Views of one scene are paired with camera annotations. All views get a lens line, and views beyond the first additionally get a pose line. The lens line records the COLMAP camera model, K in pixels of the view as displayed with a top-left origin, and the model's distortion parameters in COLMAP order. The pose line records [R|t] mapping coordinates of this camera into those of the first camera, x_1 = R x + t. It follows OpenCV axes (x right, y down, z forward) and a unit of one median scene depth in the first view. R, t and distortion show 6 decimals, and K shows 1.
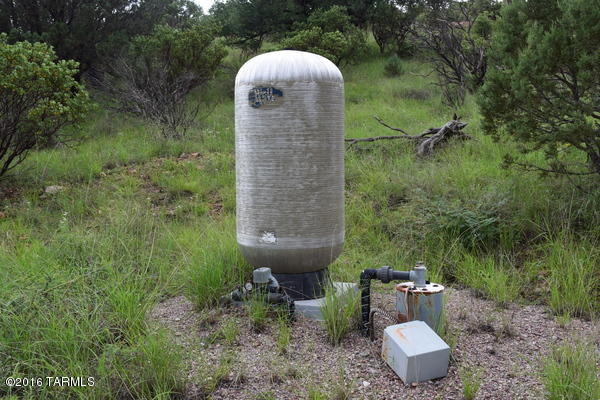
lens RADIAL K [[671.3, 0, 298.8], [0, 671.3, 196.5], [0, 0, 1]] dist [-0.058554, 0.000000]
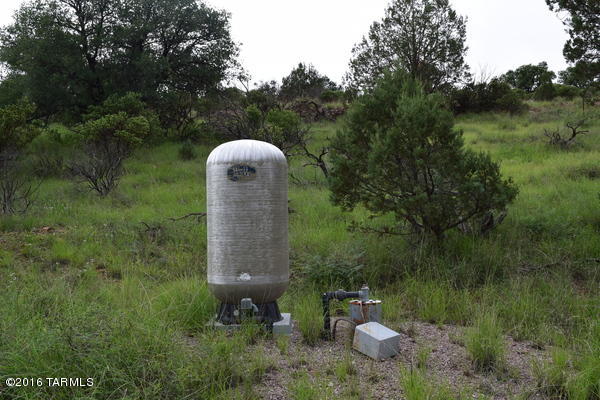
lens RADIAL K [[671.3, 0, 301.2], [0, 671.3, 201.8], [0, 0, 1]] dist [-0.058554, 0.000000]
pose [[0.928950, 0.002328, 0.370197, -0.439985], [0.040156, 0.993446, -0.107013, 0.061064], [-0.368020, 0.114275, 0.922769, -0.298454]]
